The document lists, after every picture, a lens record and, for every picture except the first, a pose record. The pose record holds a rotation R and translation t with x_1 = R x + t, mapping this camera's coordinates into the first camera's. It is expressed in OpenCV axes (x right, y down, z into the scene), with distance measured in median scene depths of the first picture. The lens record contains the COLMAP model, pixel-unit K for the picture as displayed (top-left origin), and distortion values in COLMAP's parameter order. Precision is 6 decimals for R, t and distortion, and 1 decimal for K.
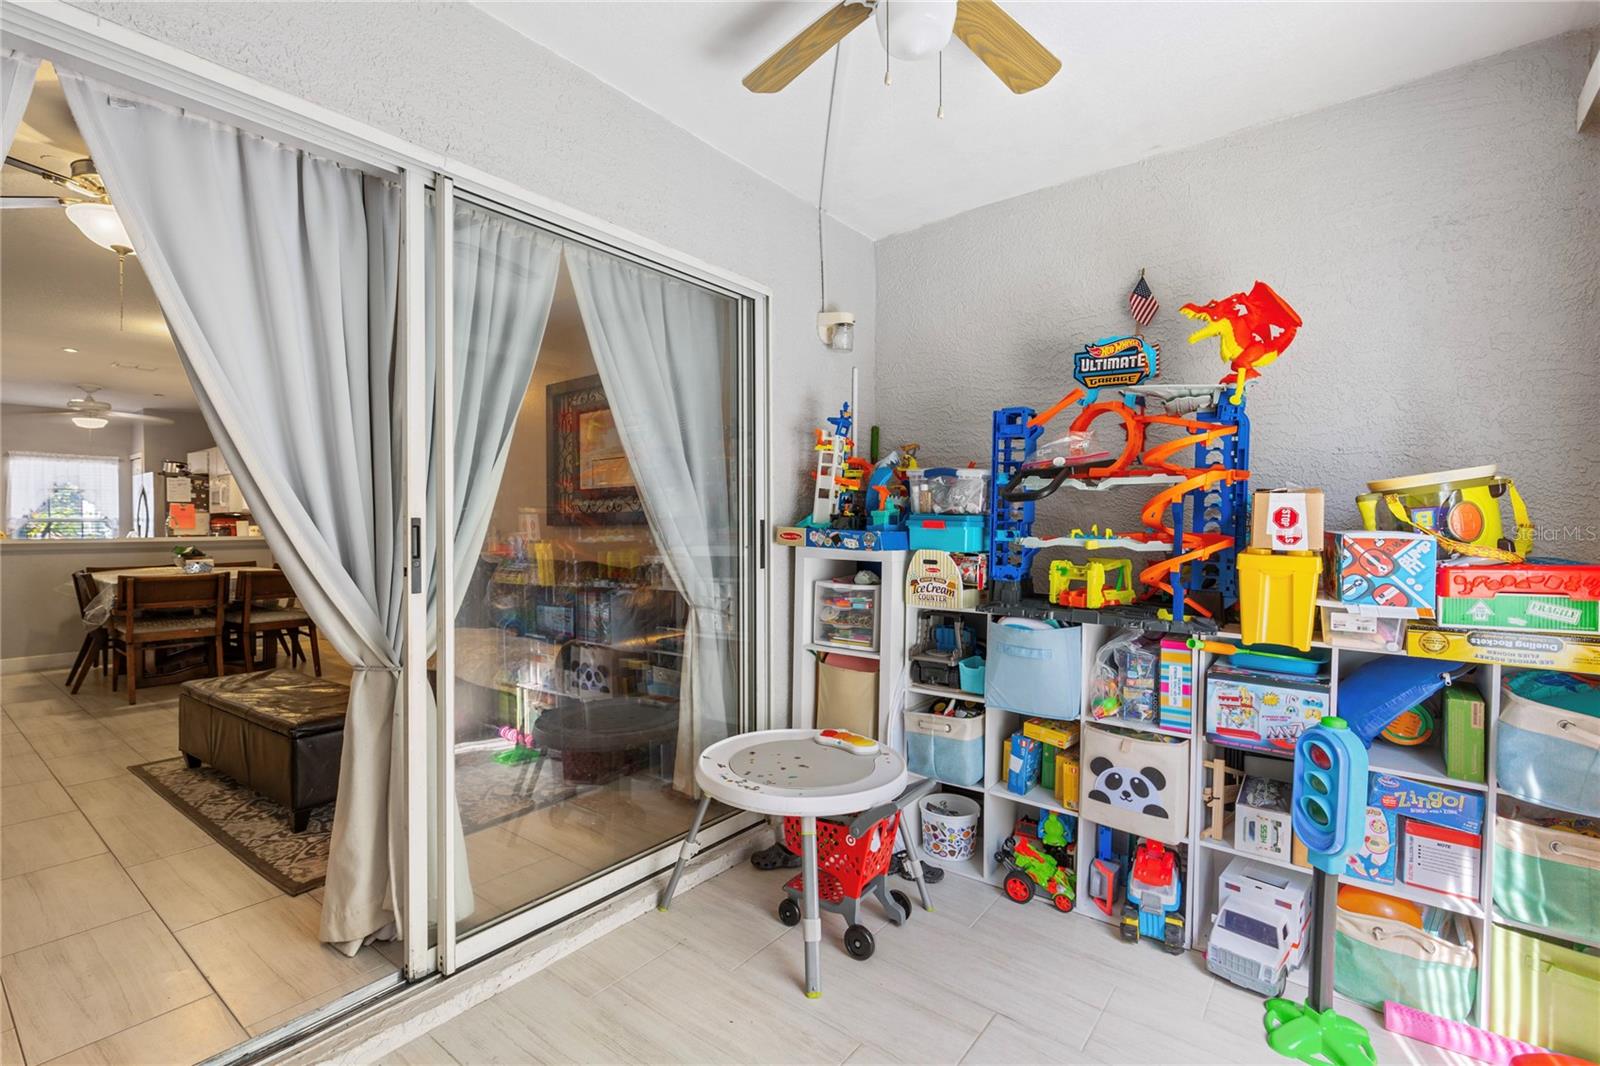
lens RADIAL K [[731.3, 0, 801.6], [0, 731.3, 530.1], [0, 0, 1]] dist [0.003834, -0.001291]
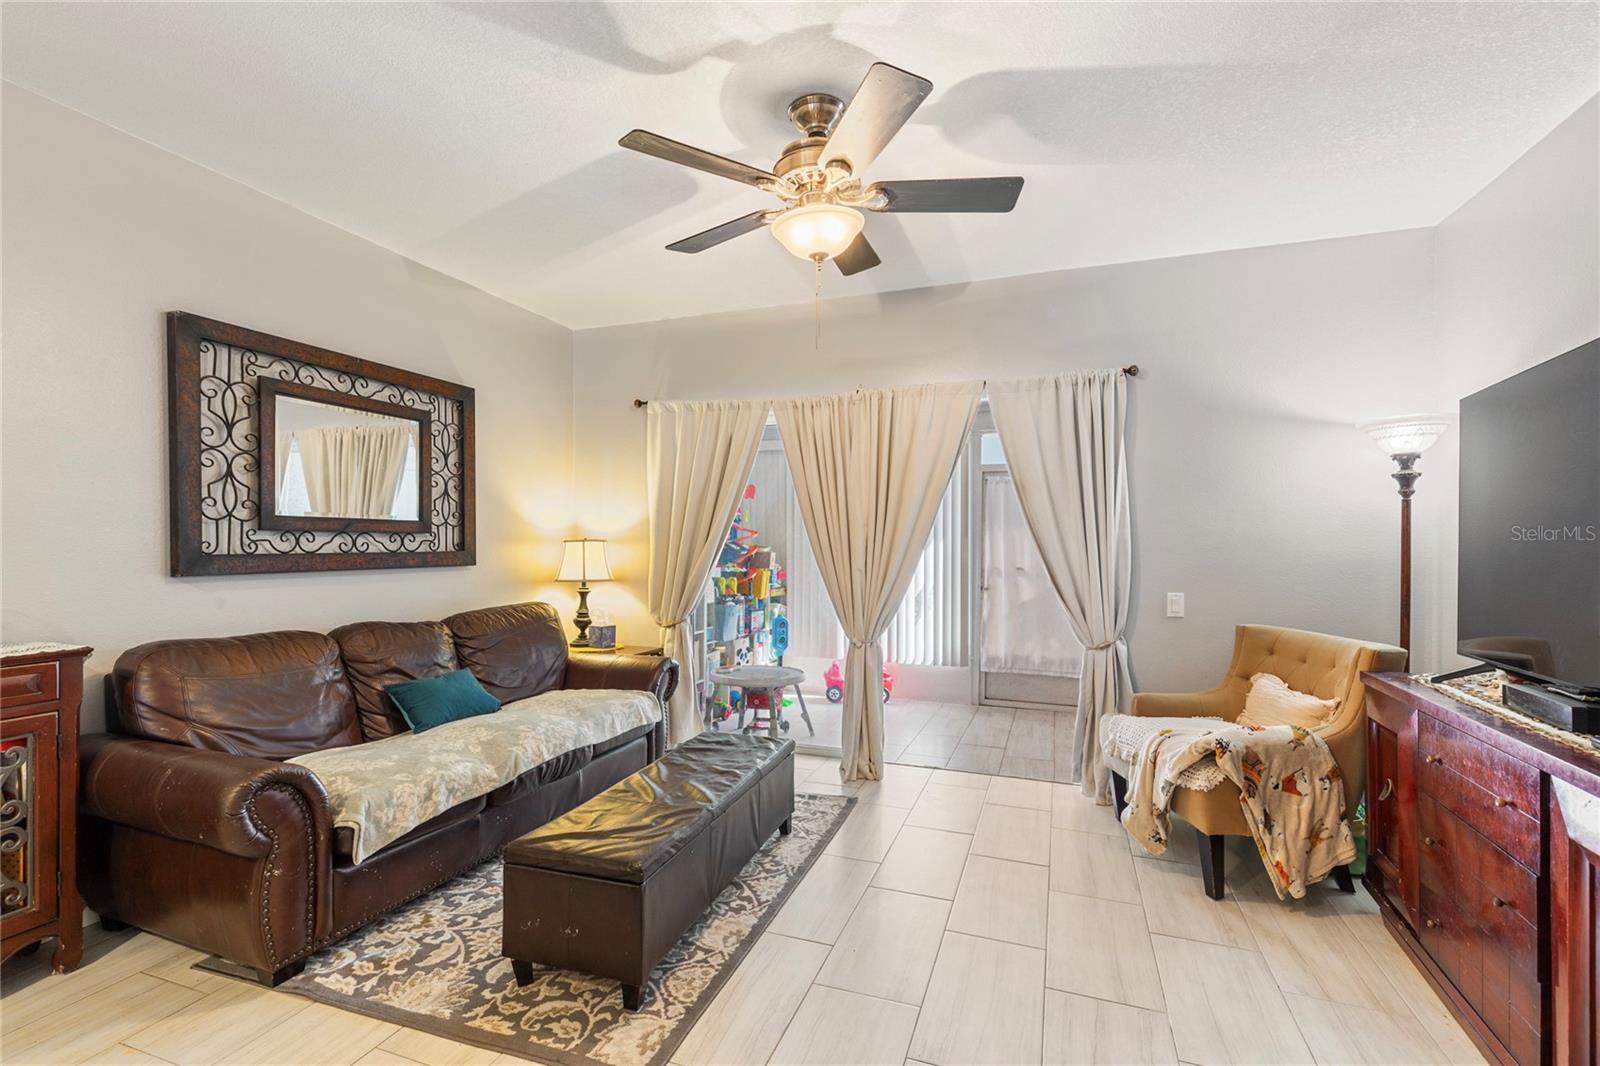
lens RADIAL K [[731.3, 0, 788.8], [0, 731.3, 547.2], [0, 0, 1]] dist [0.003834, -0.001291]
pose [[-0.307916, 0.001932, 0.951411, -1.995355], [0.000893, 0.999998, -0.001741, -0.053822], [-0.951413, 0.000313, -0.307917, 1.495135]]
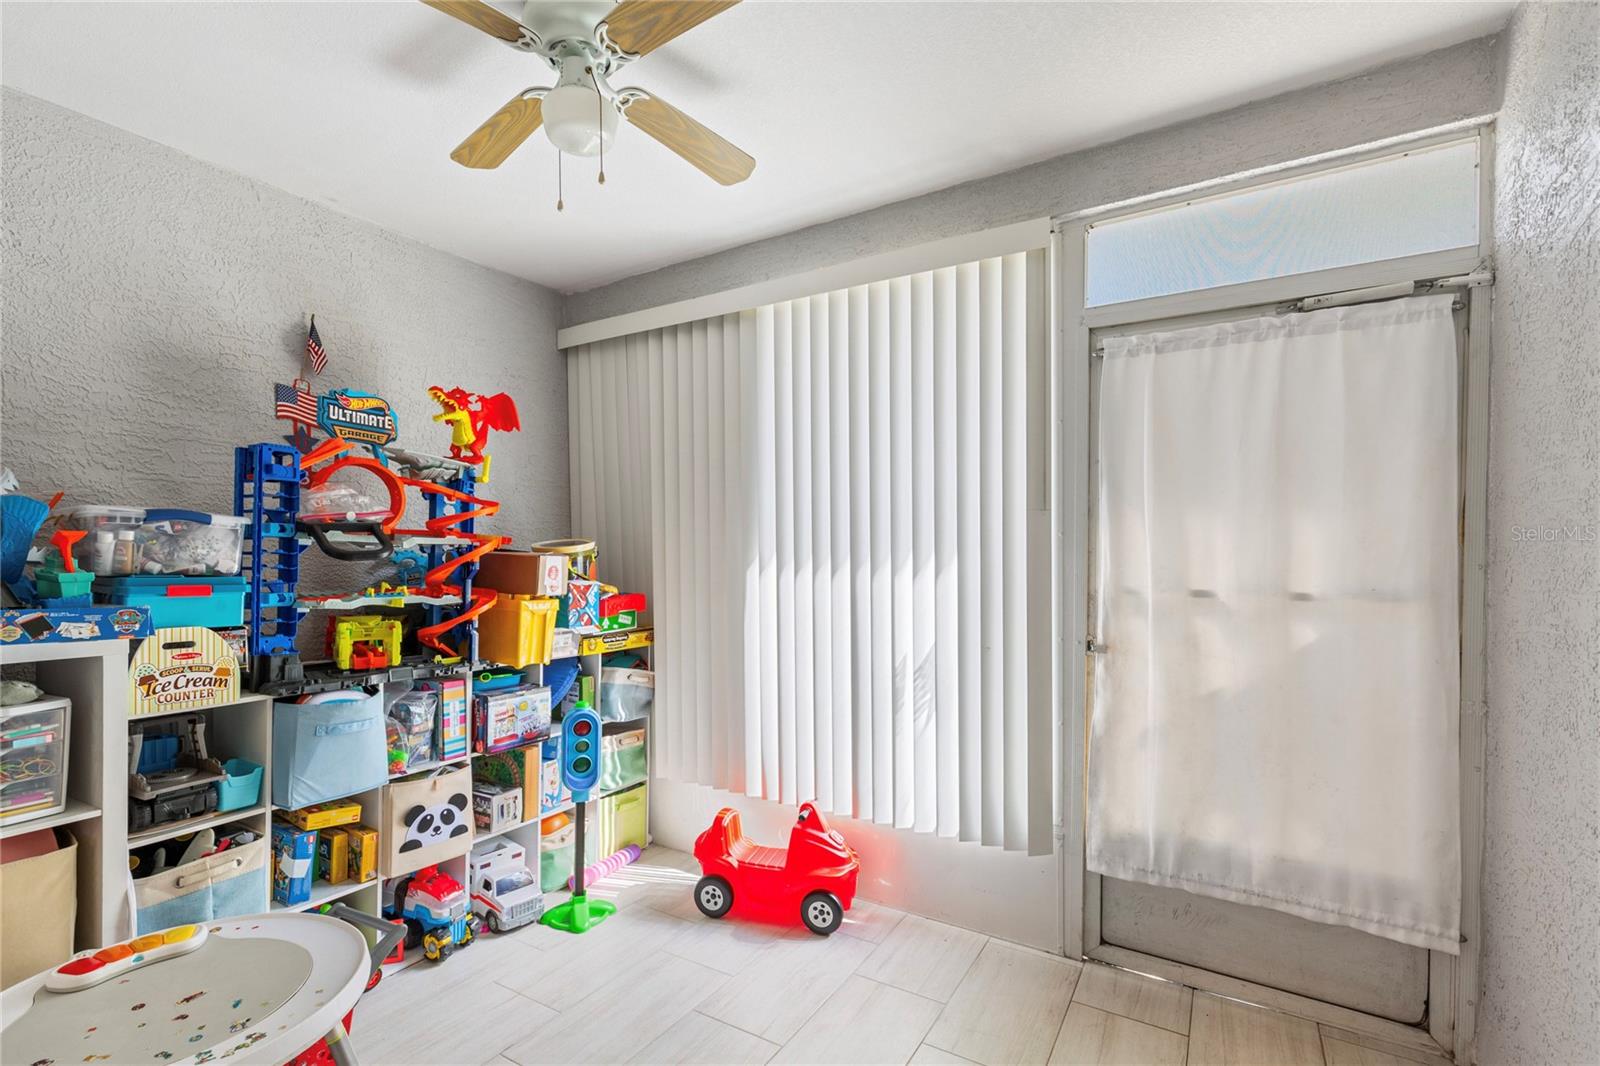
lens RADIAL K [[731.3, 0, 795.2], [0, 731.3, 560.7], [0, 0, 1]] dist [0.003834, -0.001291]
pose [[-0.131394, -0.010541, 0.991274, -0.618705], [0.012405, 0.999848, 0.012277, -0.039590], [-0.991253, 0.013910, -0.131243, 0.537933]]
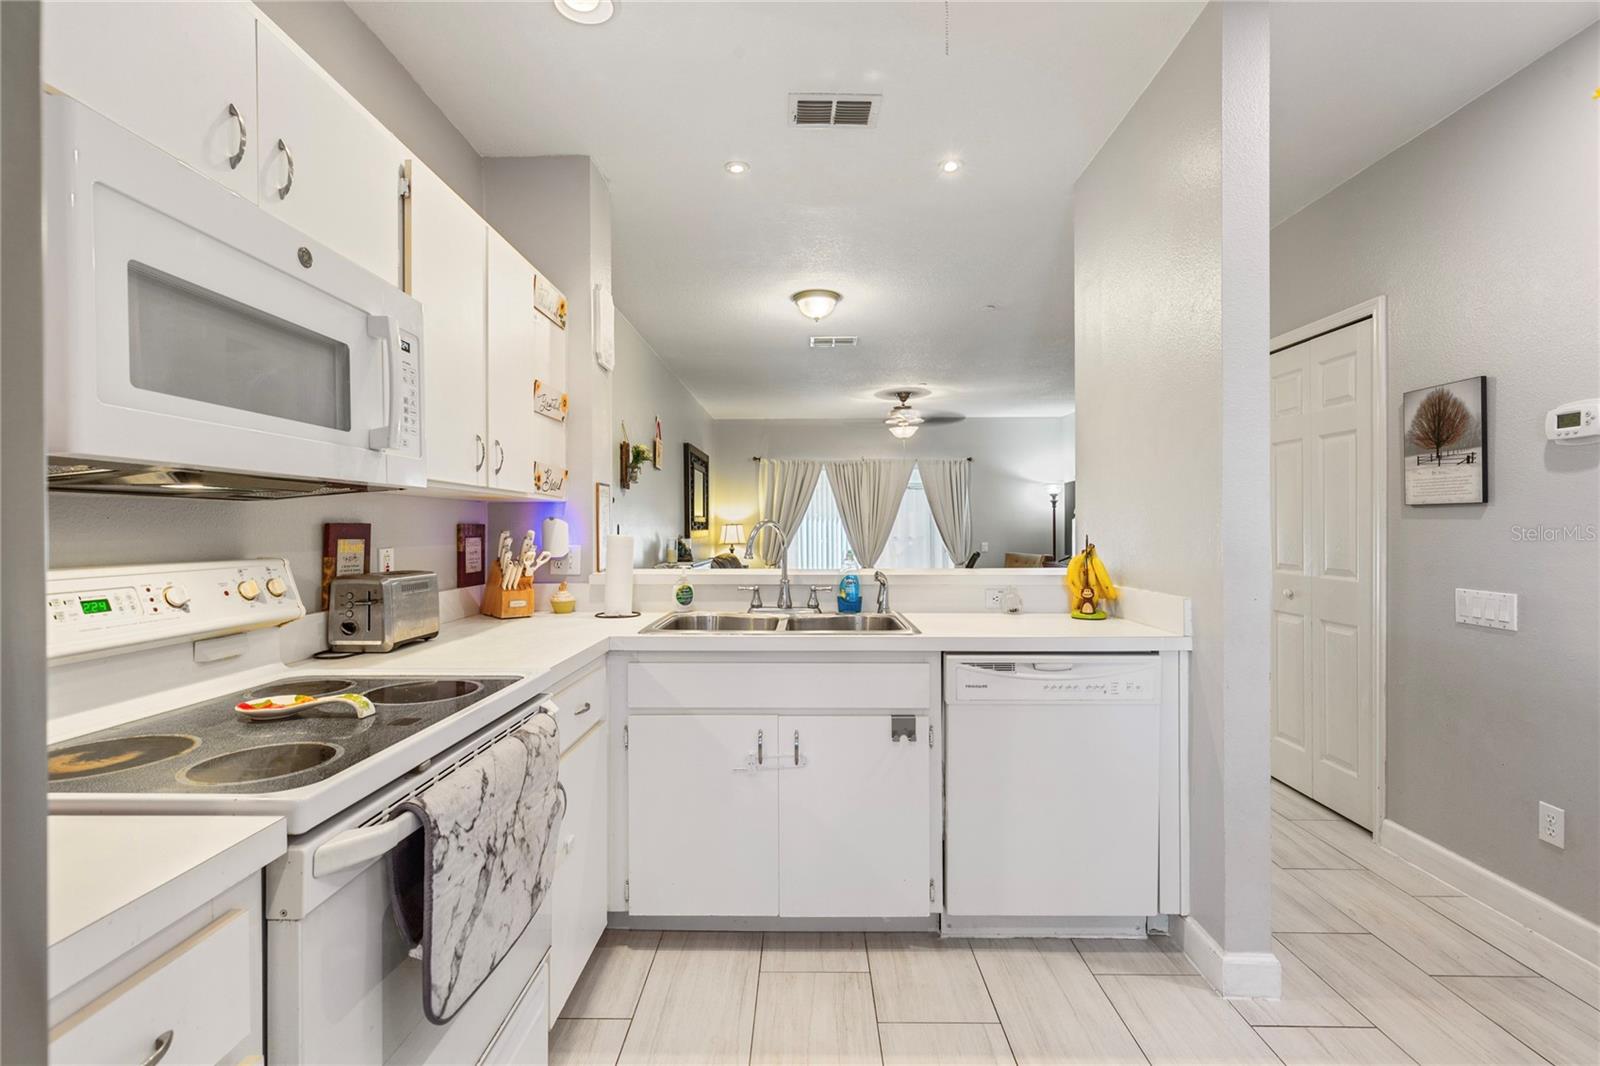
lens RADIAL K [[731.3, 0, 788.5], [0, 731.3, 530.3], [0, 0, 1]] dist [0.003834, -0.001291]
pose [[-0.597668, 0.008364, 0.801700, -3.319419], [0.012119, 0.999926, -0.001397, -0.035625], [-0.801652, 0.008881, -0.597725, 3.441499]]
